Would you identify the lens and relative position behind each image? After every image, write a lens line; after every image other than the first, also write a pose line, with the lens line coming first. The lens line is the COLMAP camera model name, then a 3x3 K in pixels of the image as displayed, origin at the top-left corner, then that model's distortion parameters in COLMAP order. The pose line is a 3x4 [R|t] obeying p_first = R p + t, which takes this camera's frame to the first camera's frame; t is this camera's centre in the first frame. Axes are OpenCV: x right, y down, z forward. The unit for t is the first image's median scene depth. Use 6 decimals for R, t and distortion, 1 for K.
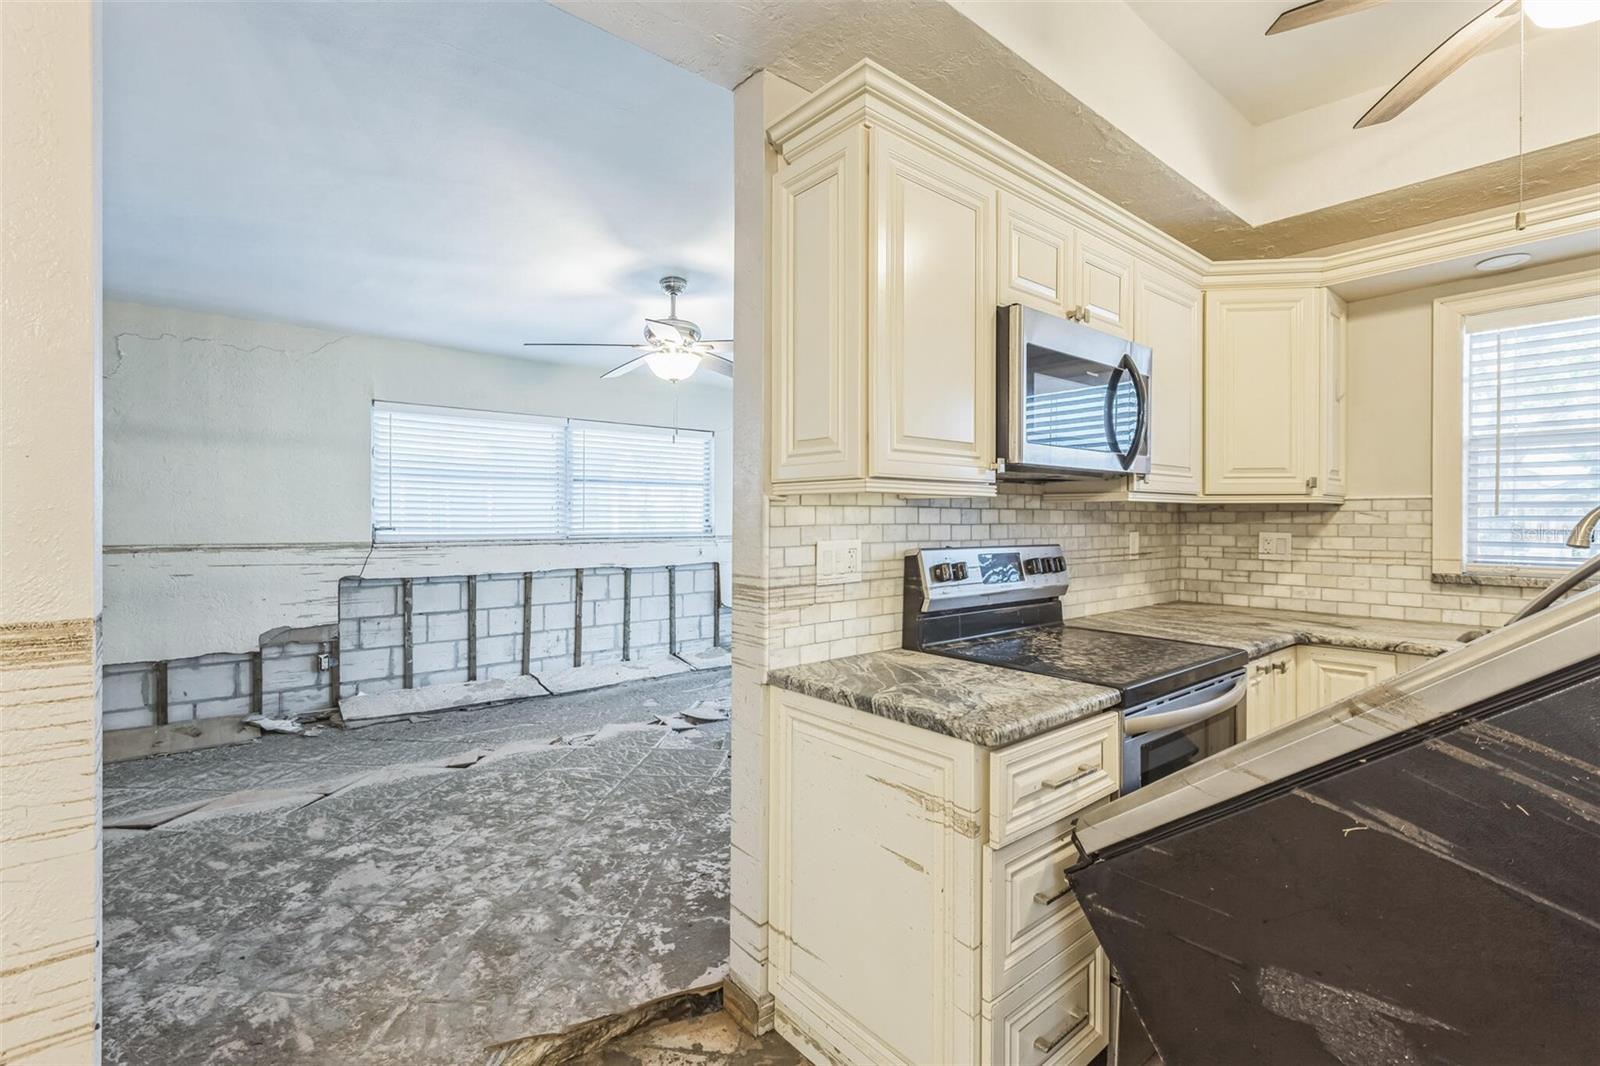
lens RADIAL K [[713.4, 0, 788.5], [0, 713.4, 522.1], [0, 0, 1]] dist [0.005678, -0.003126]
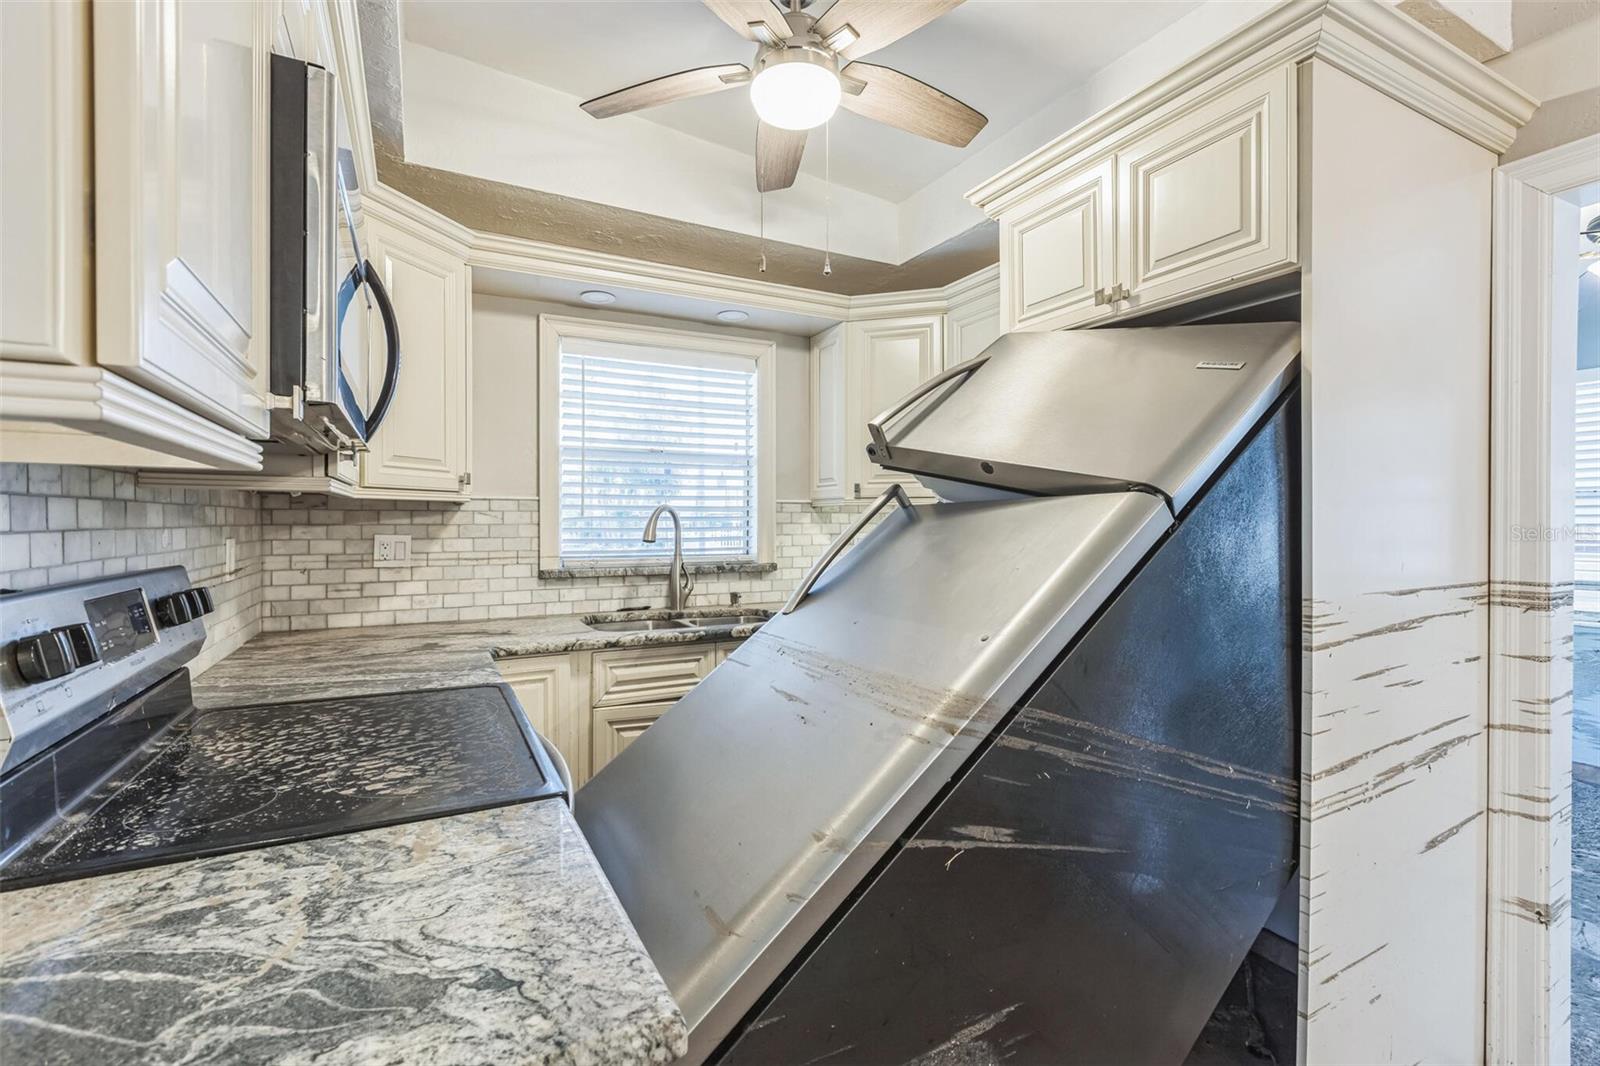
lens RADIAL K [[713.4, 0, 794.4], [0, 713.4, 525.1], [0, 0, 1]] dist [0.005678, -0.003126]
pose [[0.209427, -0.007389, 0.977796, -0.056553], [0.003115, 0.999971, 0.006890, -0.001819], [-0.977819, 0.001603, 0.209444, 0.392510]]
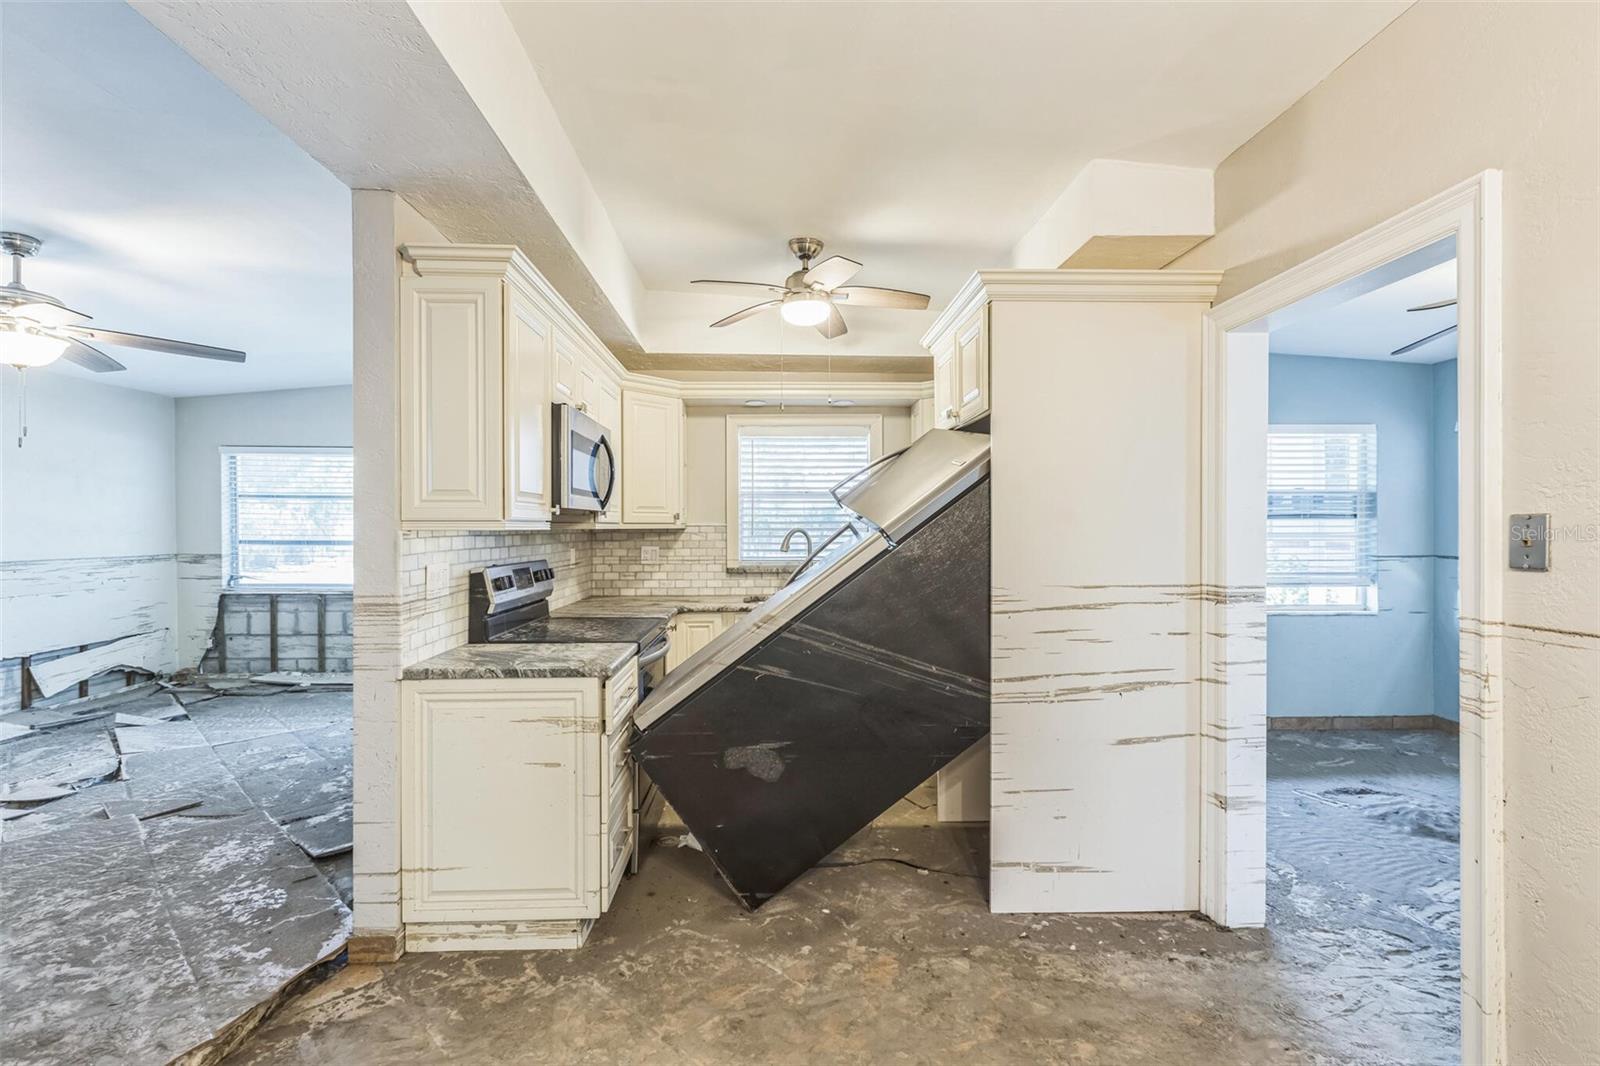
lens RADIAL K [[713.4, 0, 792.4], [0, 713.4, 532.7], [0, 0, 1]] dist [0.005678, -0.003126]
pose [[0.609758, -0.008197, 0.792545, -0.396514], [0.006445, 0.999965, 0.005384, -0.023314], [-0.792561, 0.001825, 0.609789, -0.208554]]
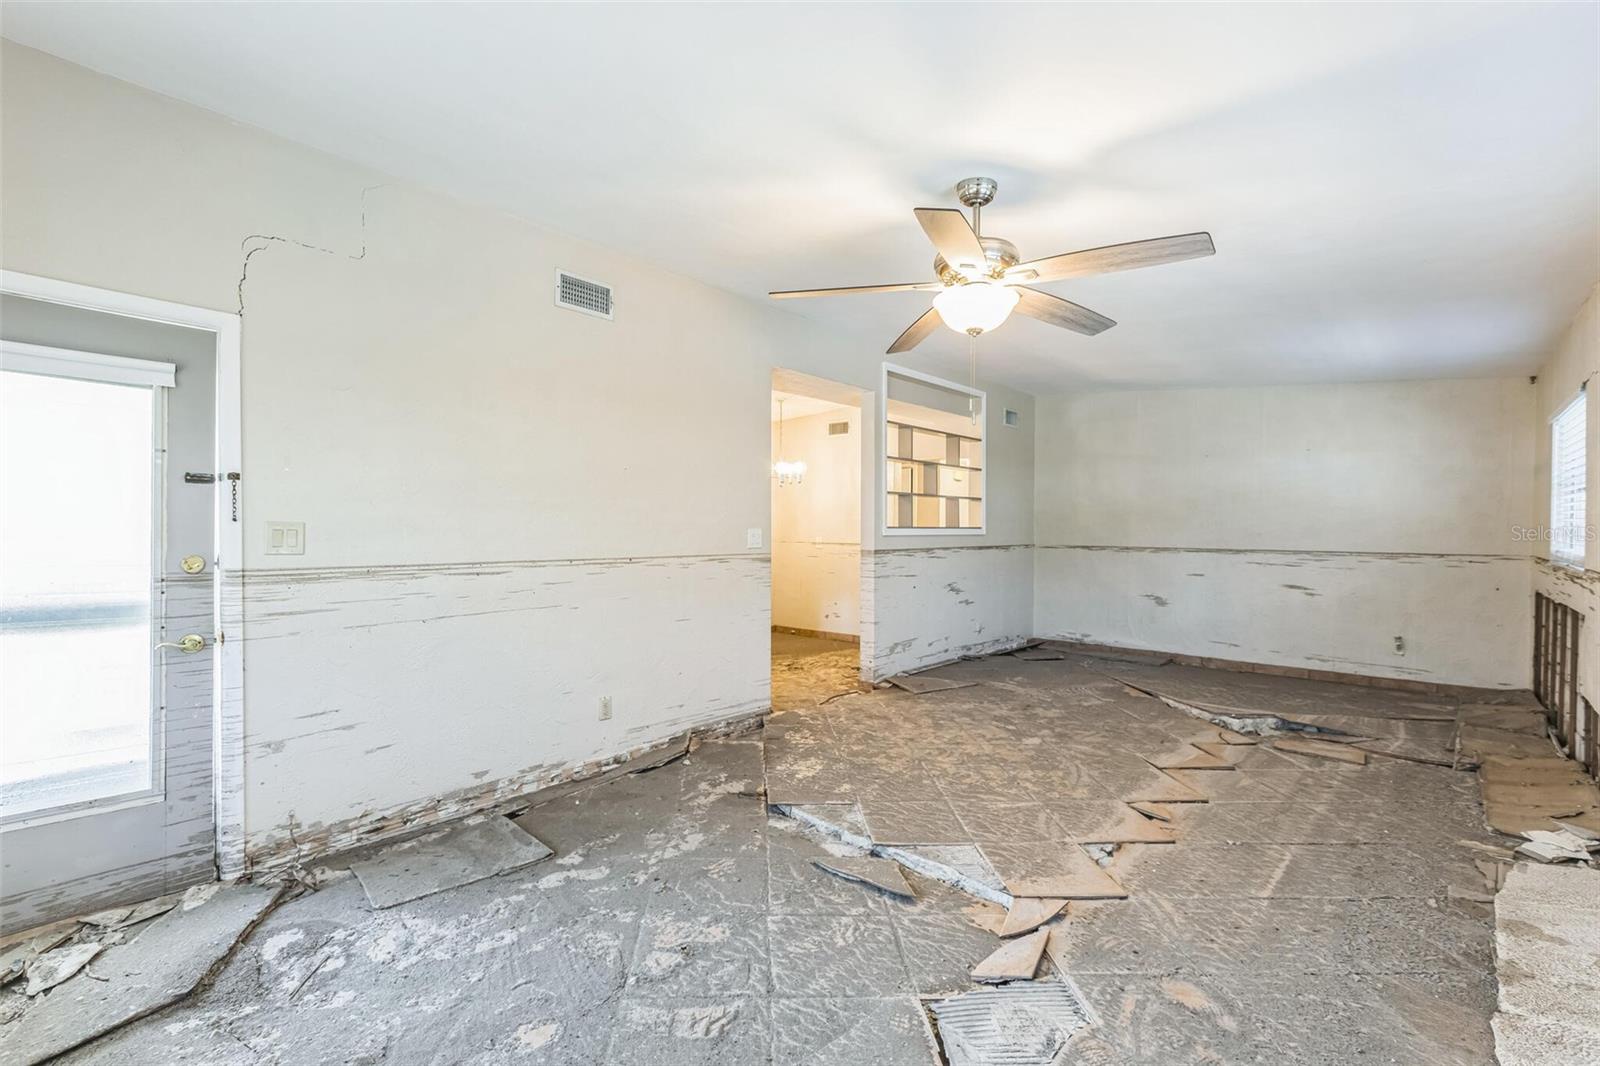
lens RADIAL K [[713.4, 0, 796.9], [0, 713.4, 535.6], [0, 0, 1]] dist [0.005678, -0.003126]
pose [[-0.986876, -0.007755, -0.161293, 0.170409], [-0.009756, 0.999885, 0.011620, -0.016741], [0.161184, 0.013041, -0.986838, 2.455017]]
